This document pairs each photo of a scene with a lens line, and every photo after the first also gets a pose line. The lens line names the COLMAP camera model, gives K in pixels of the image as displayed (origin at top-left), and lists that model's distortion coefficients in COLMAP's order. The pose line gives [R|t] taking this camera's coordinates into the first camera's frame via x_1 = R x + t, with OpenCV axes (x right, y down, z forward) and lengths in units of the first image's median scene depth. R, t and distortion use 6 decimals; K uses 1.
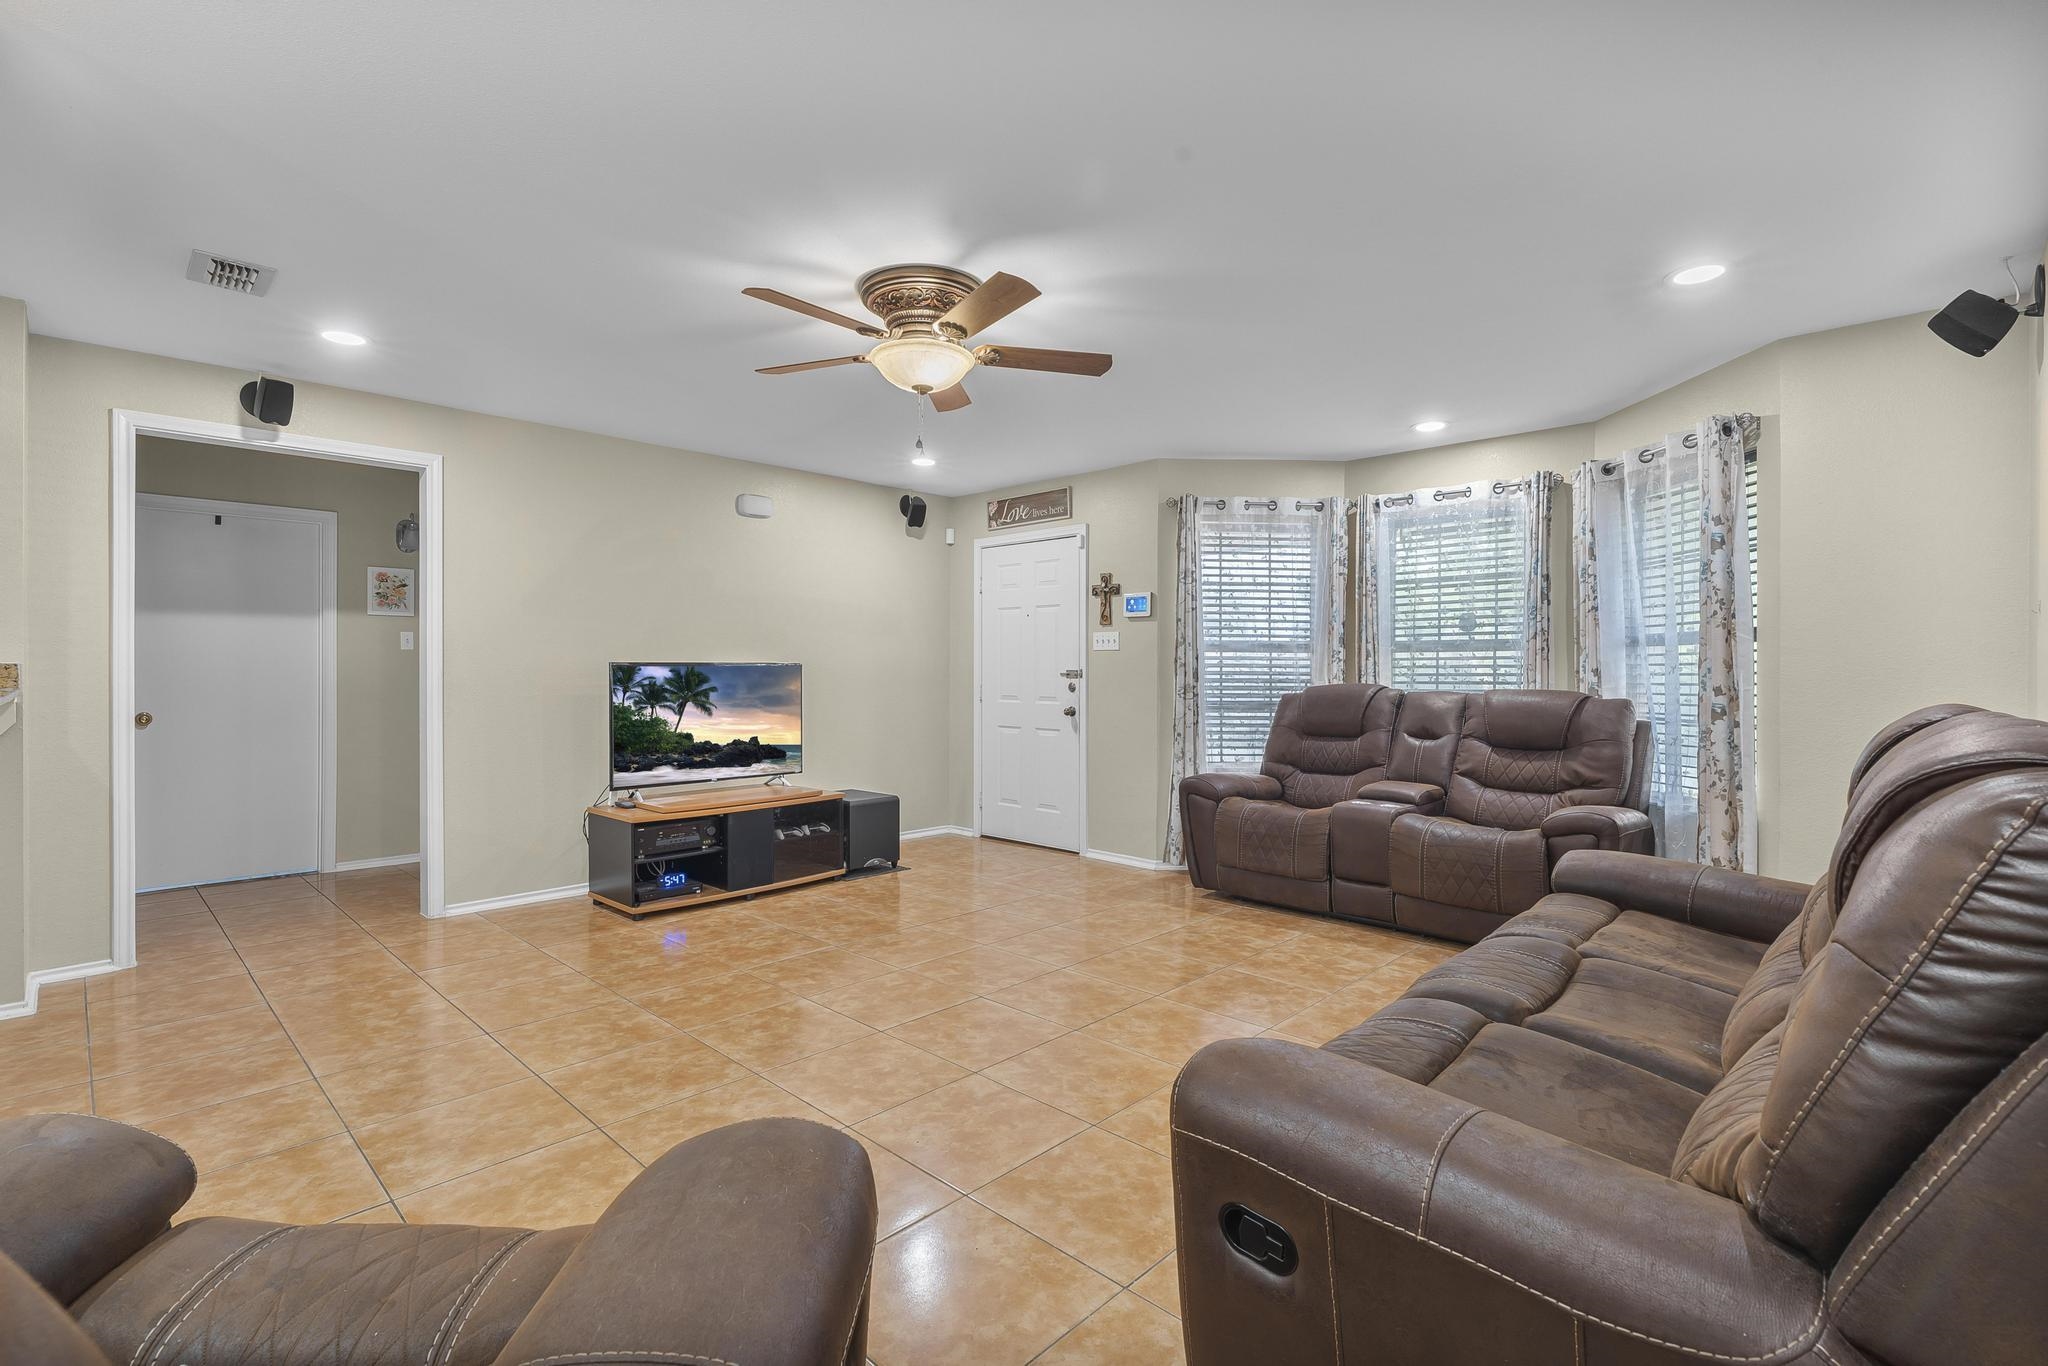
lens RADIAL K [[928.0, 0, 1024.7], [0, 928.0, 665.8], [0, 0, 1]] dist [-0.004397, 0.001603]
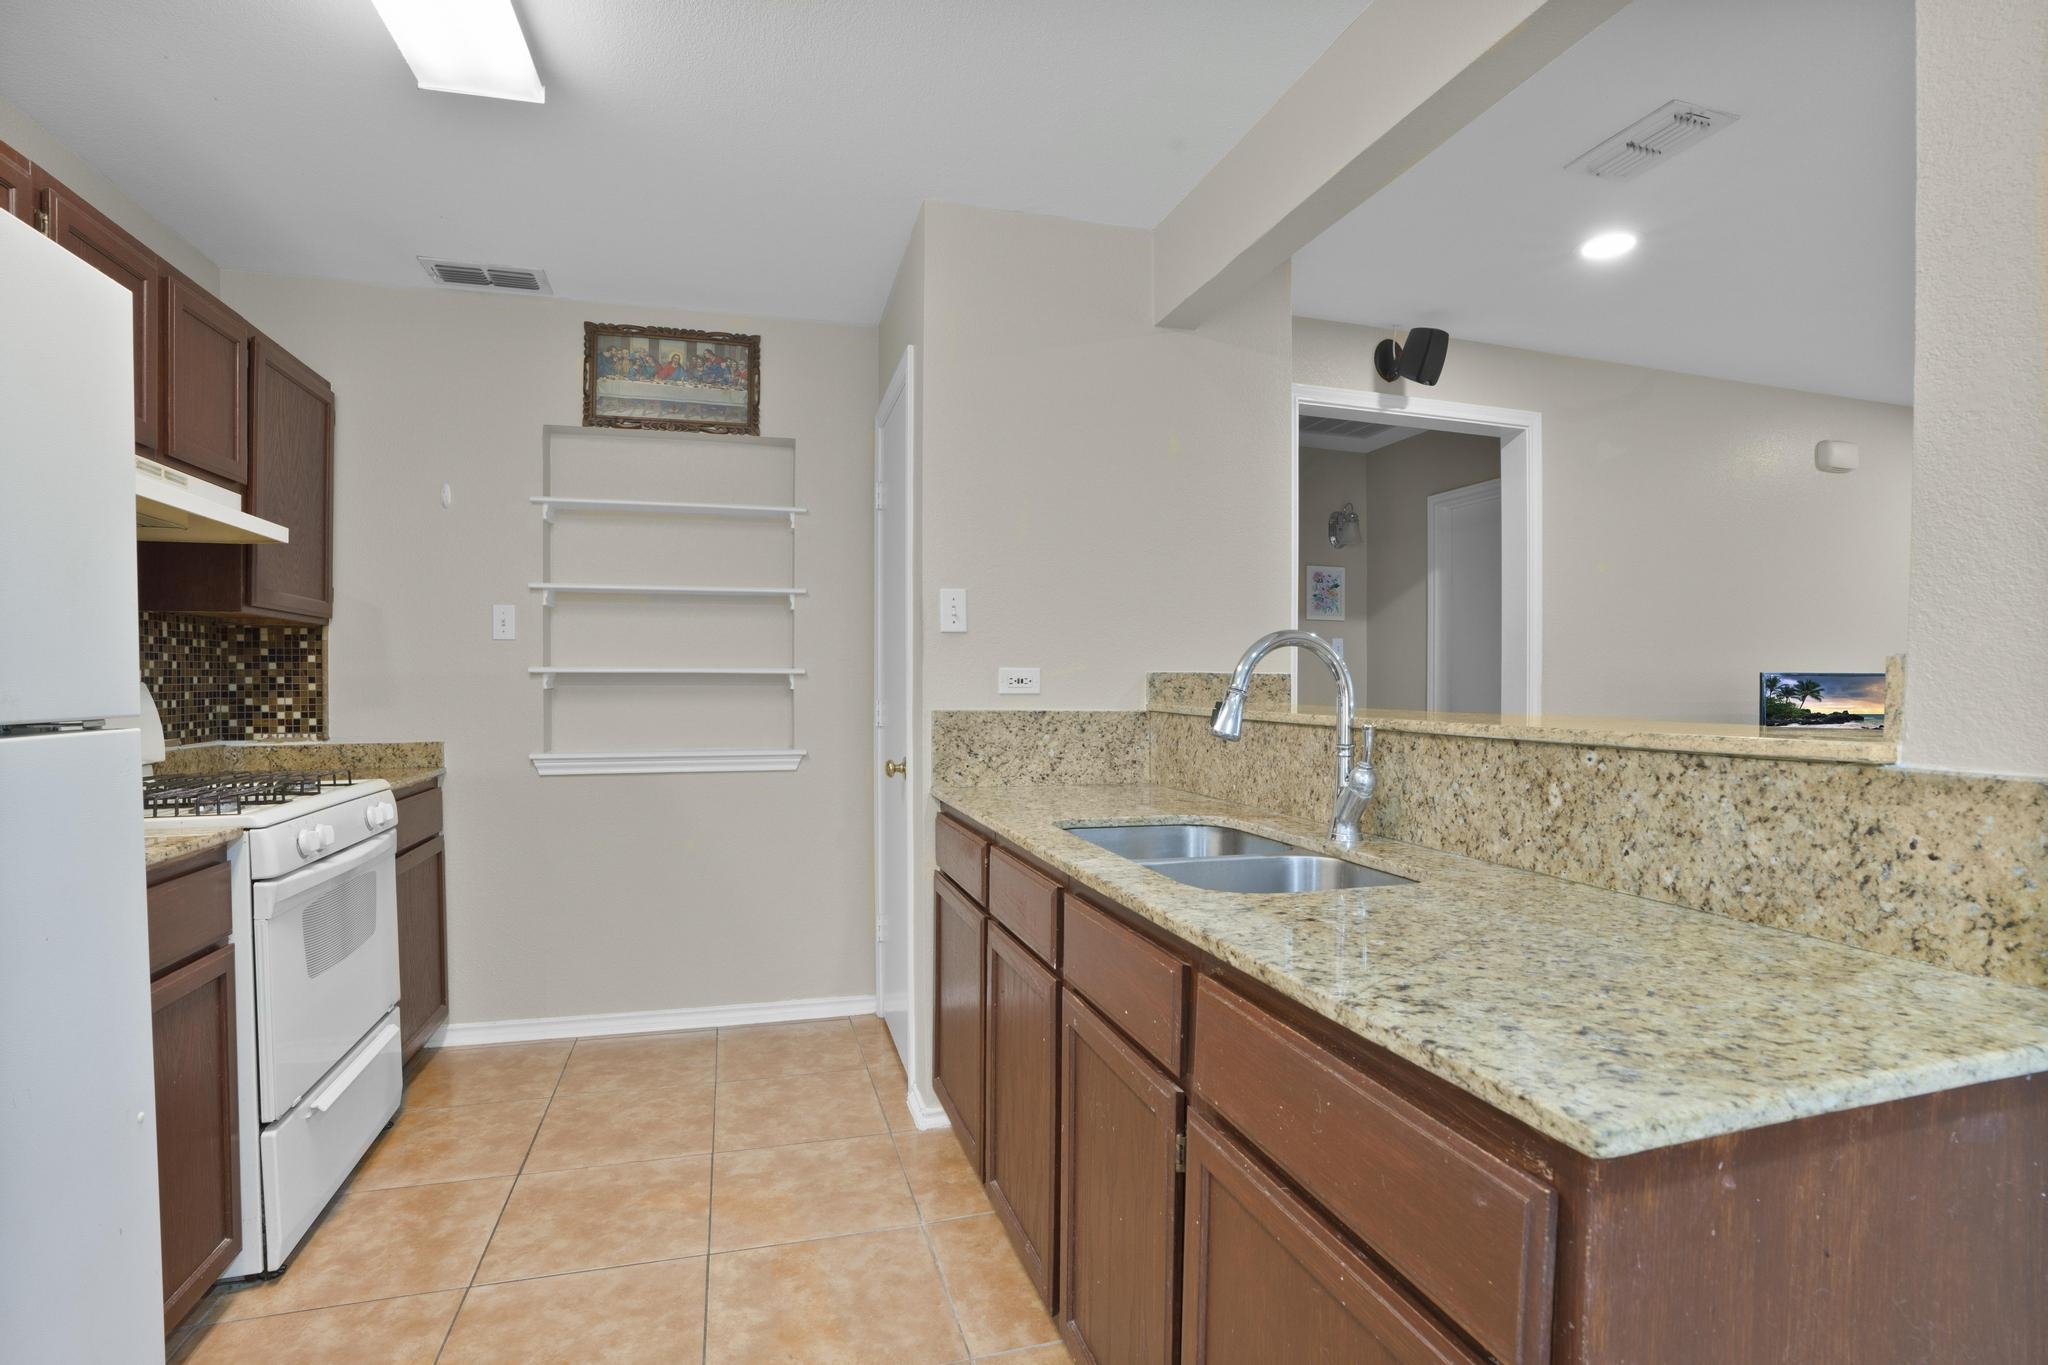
lens RADIAL K [[963.0, 0, 1011.7], [0, 963.0, 695.1], [0, 0, 1]] dist [-0.076866, 0.034276]
pose [[0.862700, 0.009176, -0.505634, -0.585890], [0.001055, 0.999801, 0.019944, -0.001350], [0.505716, -0.017739, 0.862518, 0.071897]]
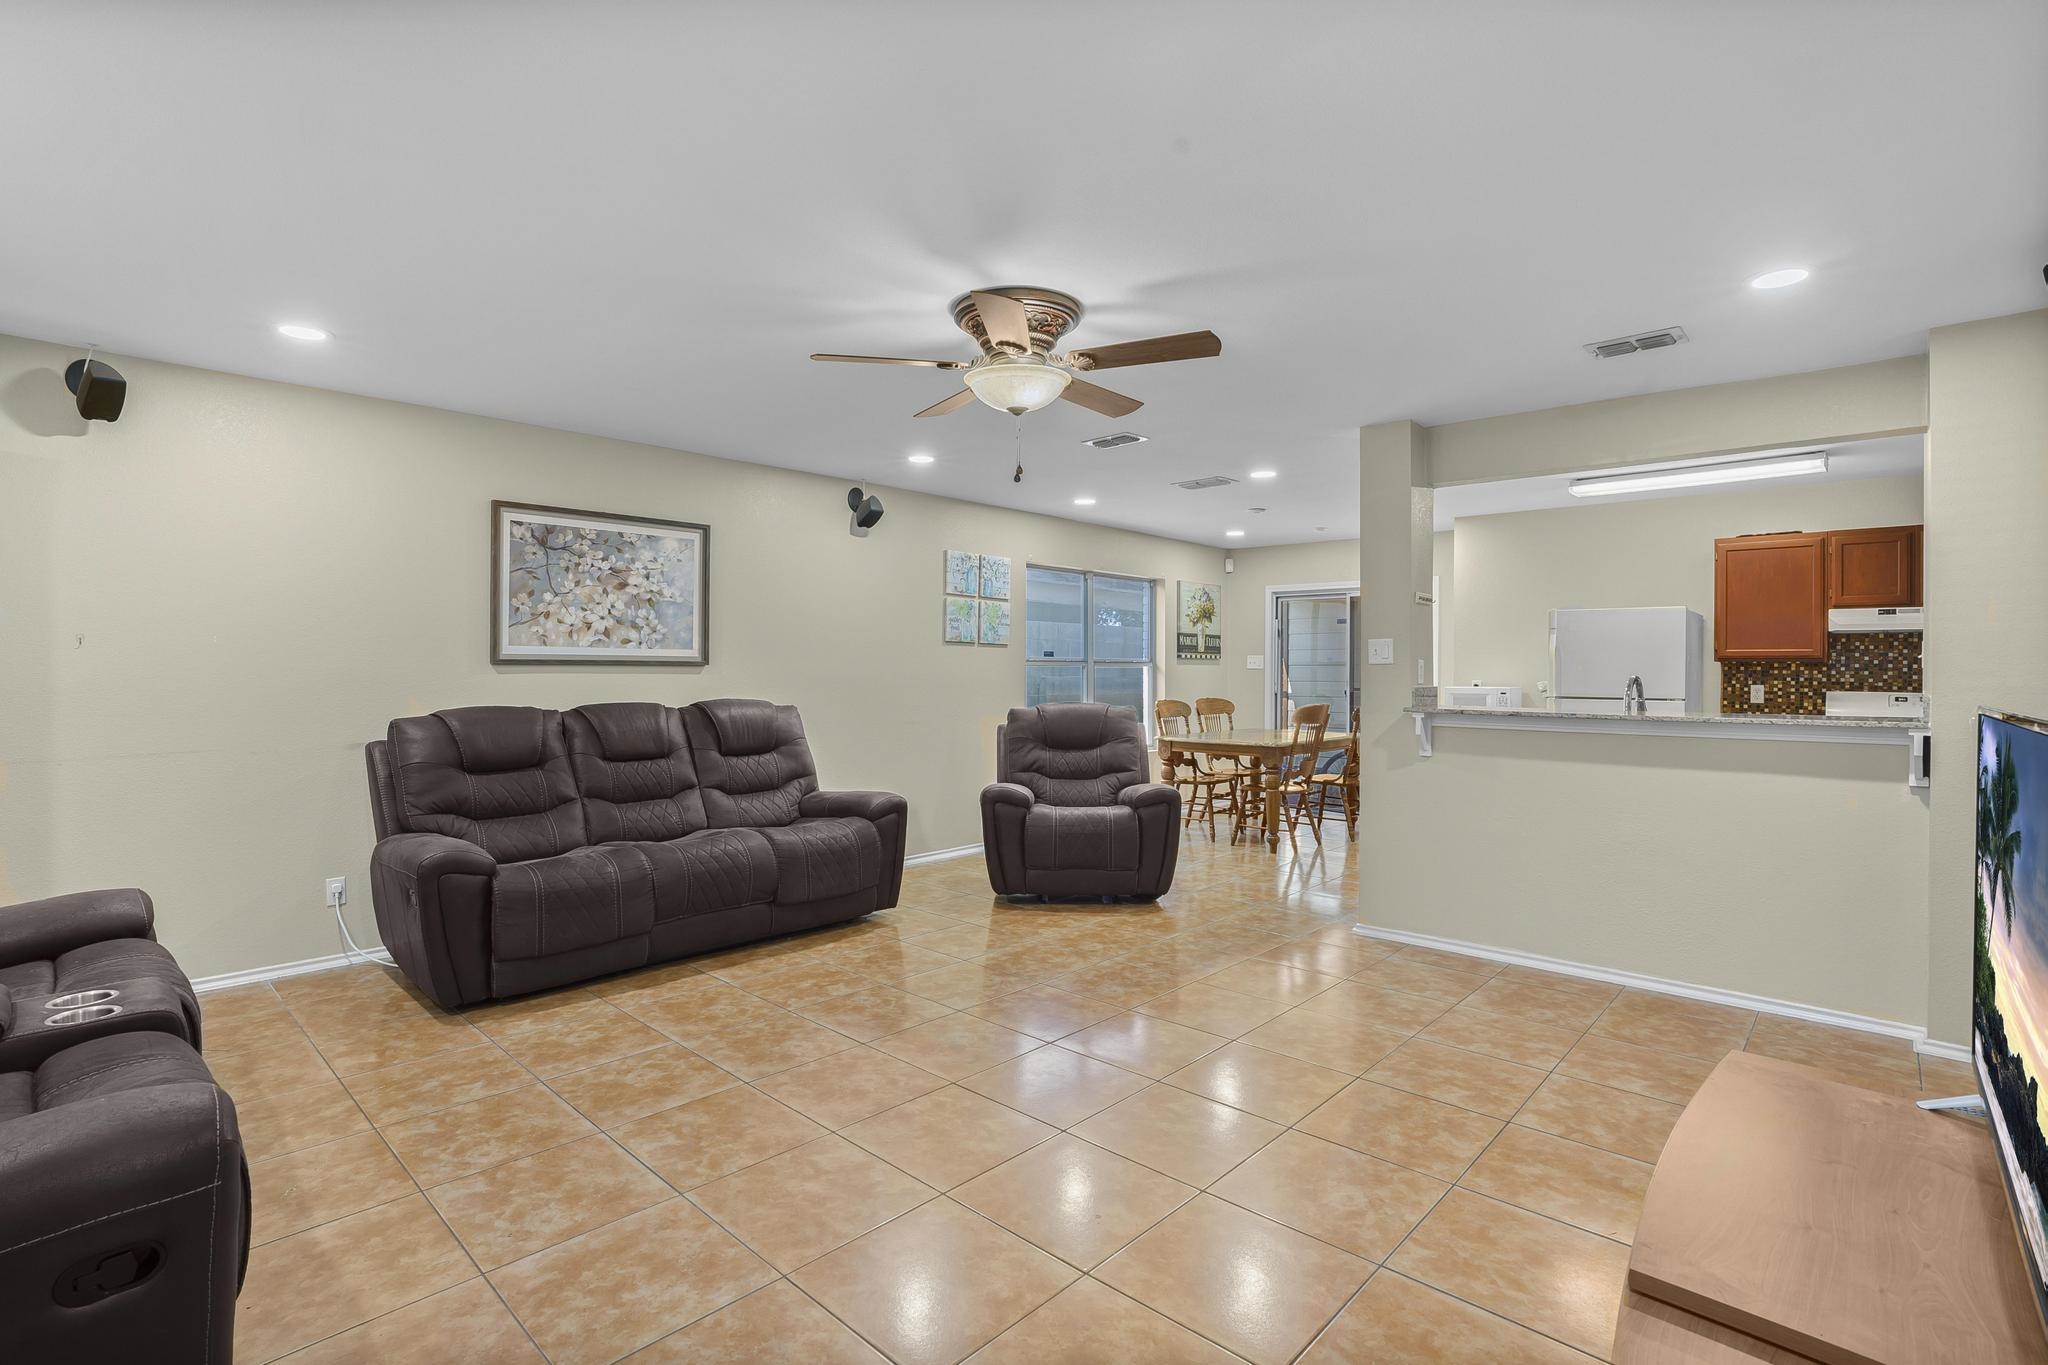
lens RADIAL K [[933.2, 0, 1024.0], [0, 933.2, 682.5], [0, 0, 1]] dist [-0.057961, 0.000265]
pose [[-0.999855, -0.004845, -0.016335, -0.070069], [-0.004931, 0.999974, 0.005221, -0.012562], [0.016309, 0.005300, -0.999853, 1.339779]]
